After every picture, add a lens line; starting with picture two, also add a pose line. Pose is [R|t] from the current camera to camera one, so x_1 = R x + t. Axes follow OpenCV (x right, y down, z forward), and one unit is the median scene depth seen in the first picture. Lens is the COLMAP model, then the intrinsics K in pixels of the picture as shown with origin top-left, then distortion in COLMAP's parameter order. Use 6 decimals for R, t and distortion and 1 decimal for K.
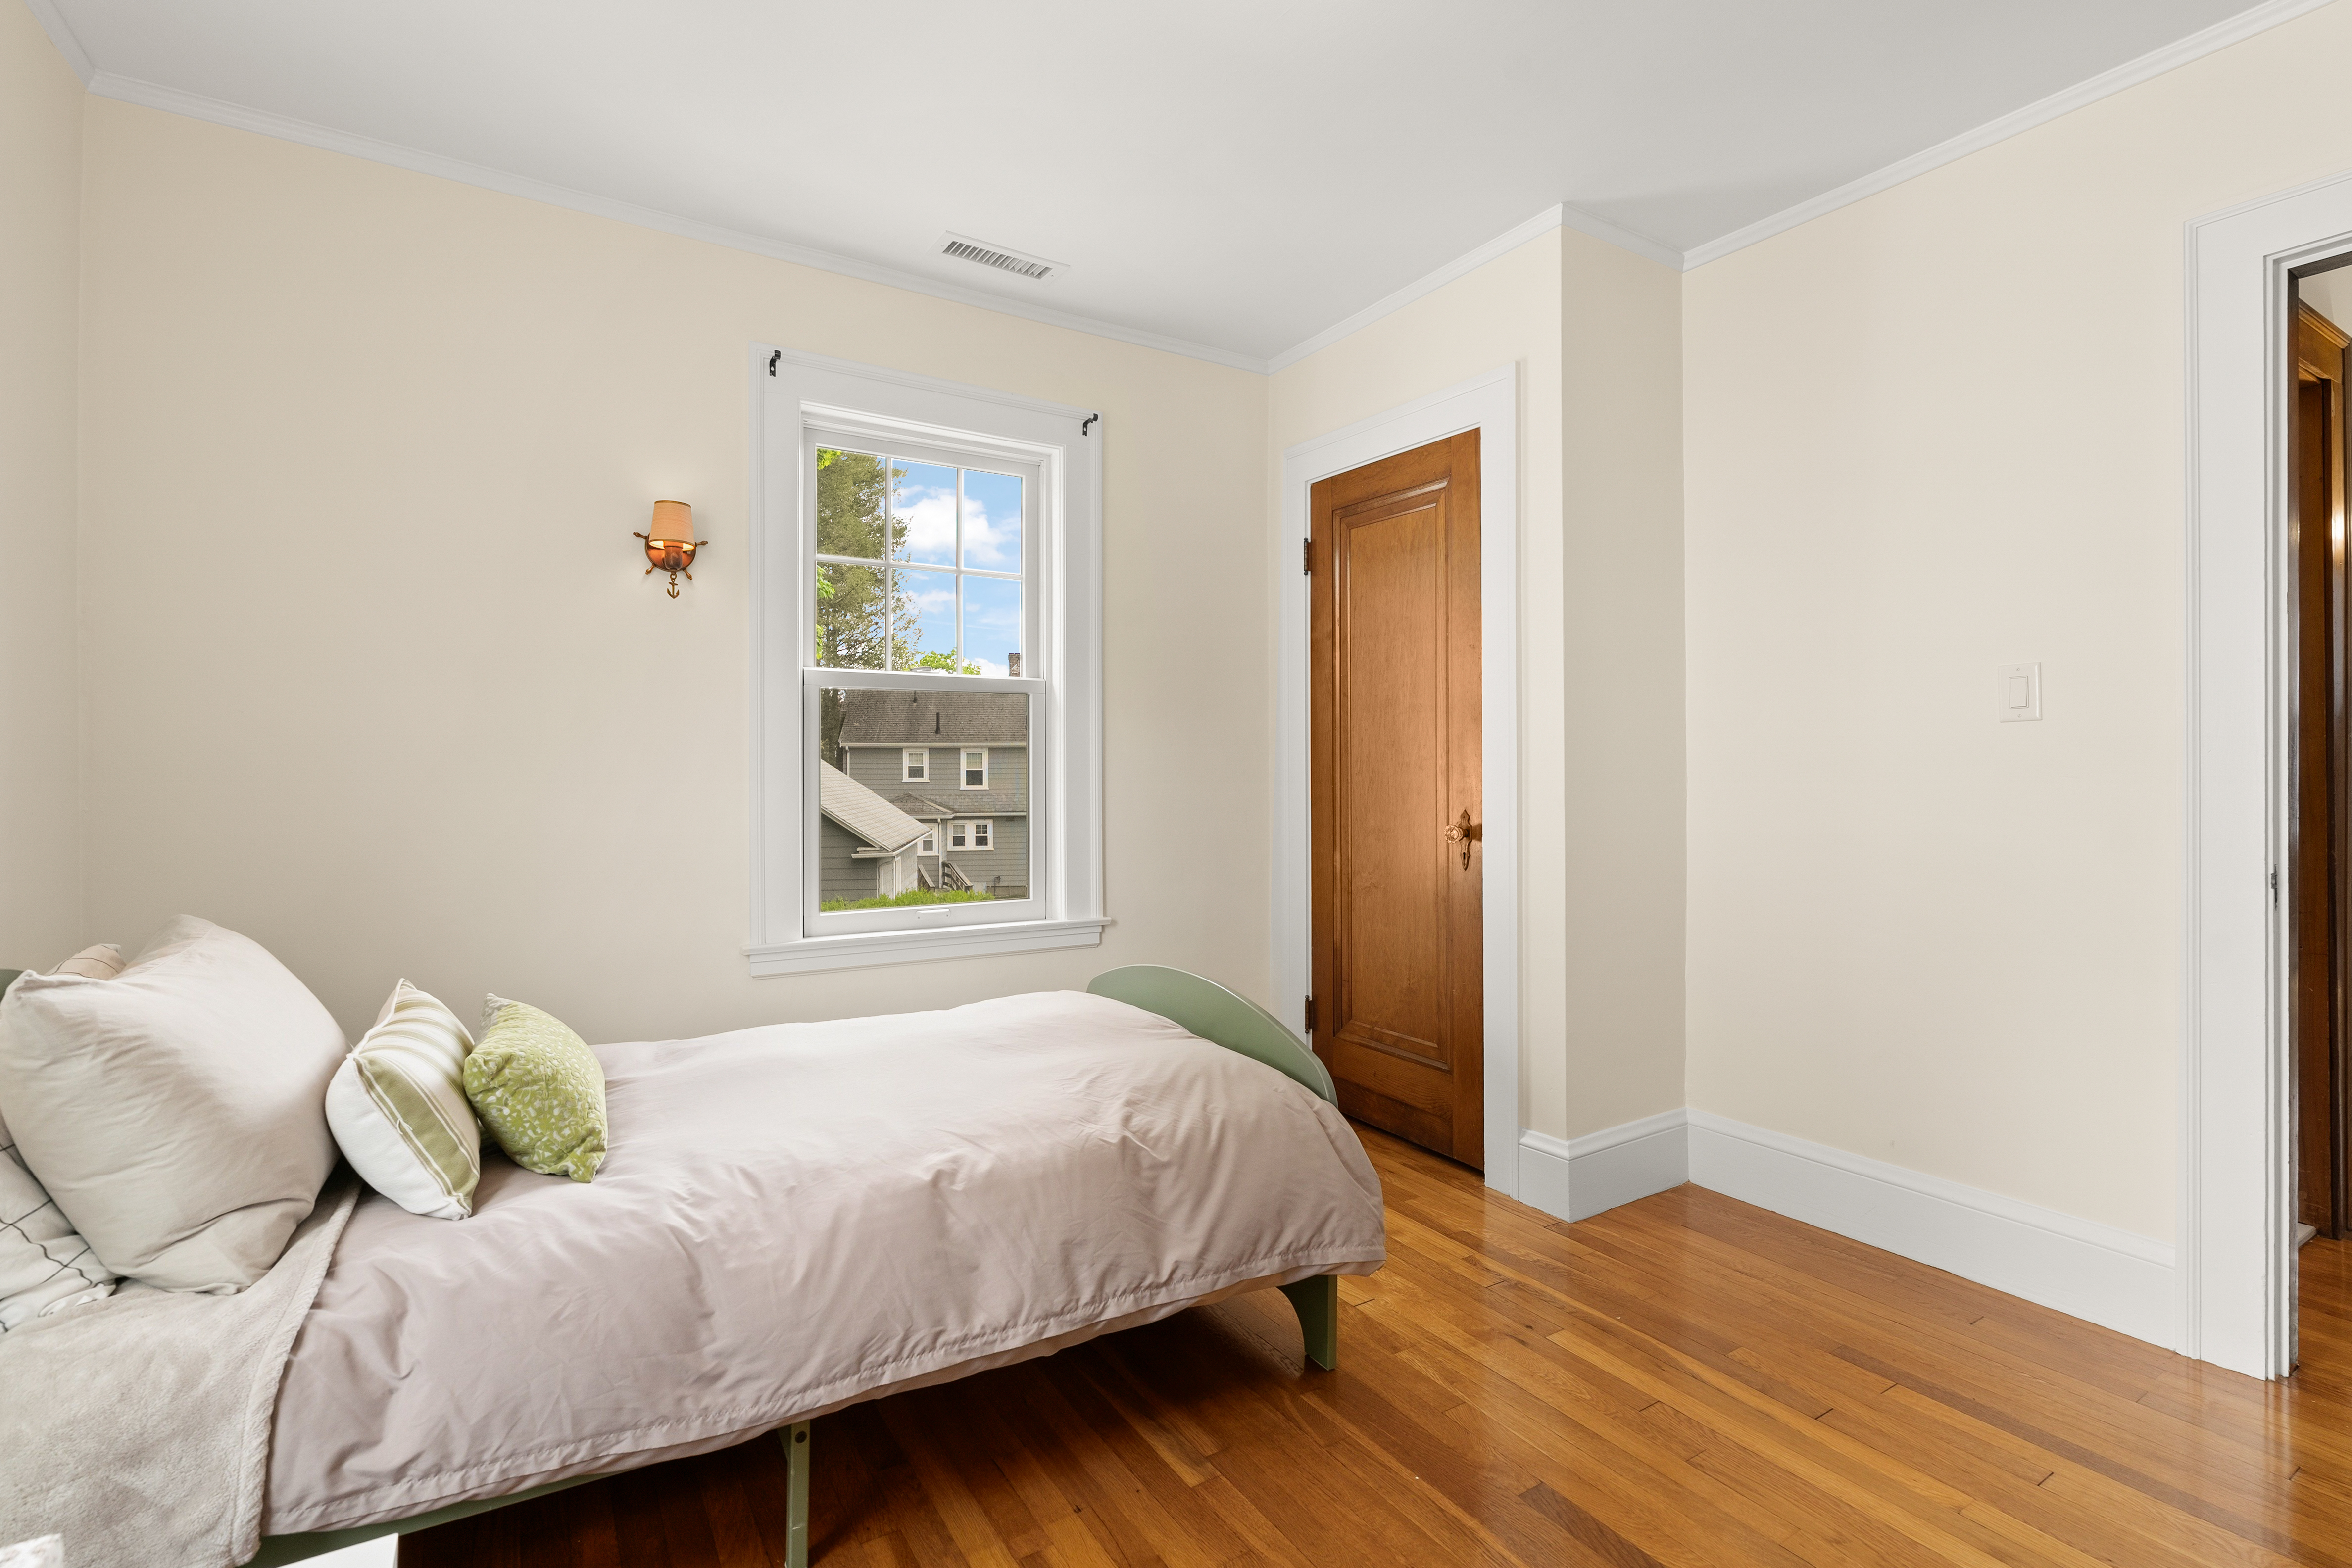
lens RADIAL K [[1067.0, 0, 1180.5], [0, 1067.0, 775.0], [0, 0, 1]] dist [-0.006074, 0.000886]
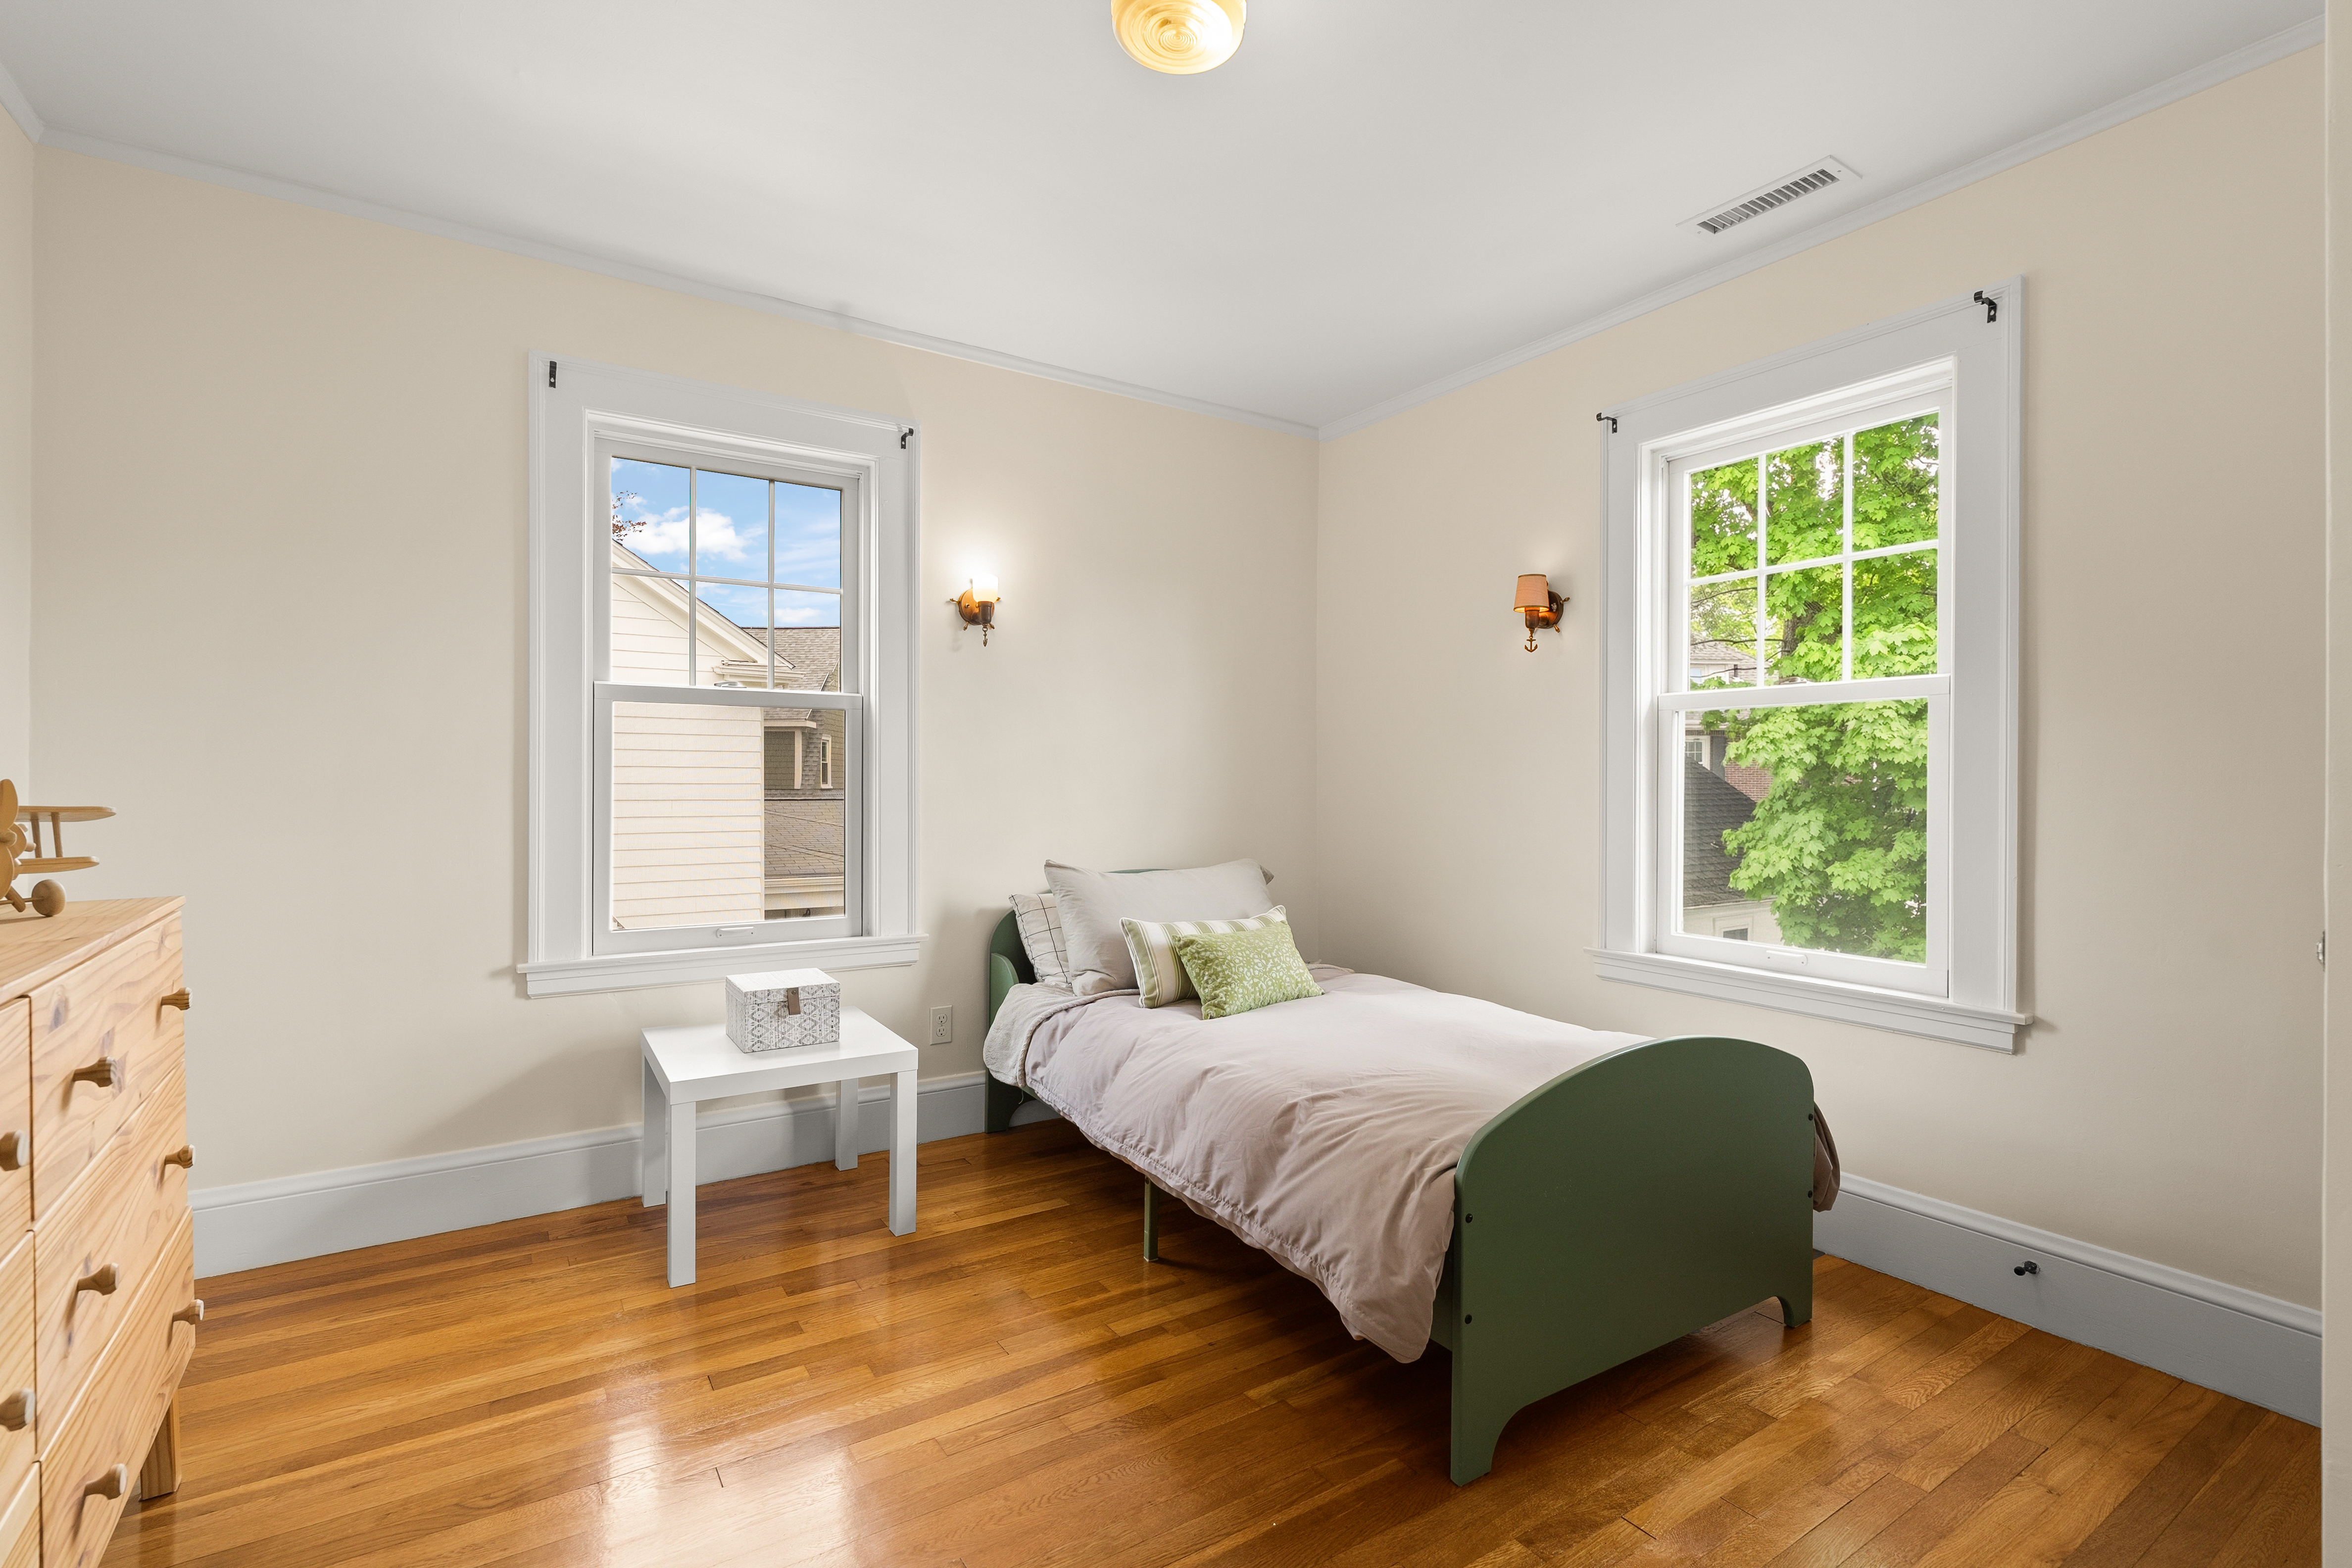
lens RADIAL K [[1076.3, 0, 1173.6], [0, 1076.3, 790.7], [0, 0, 1]] dist [-0.003790, 0.000145]
pose [[0.011356, 0.007098, -0.999910, 1.231619], [-0.008622, 0.999938, 0.007000, -0.017423], [0.999898, 0.008541, 0.011417, 0.913311]]
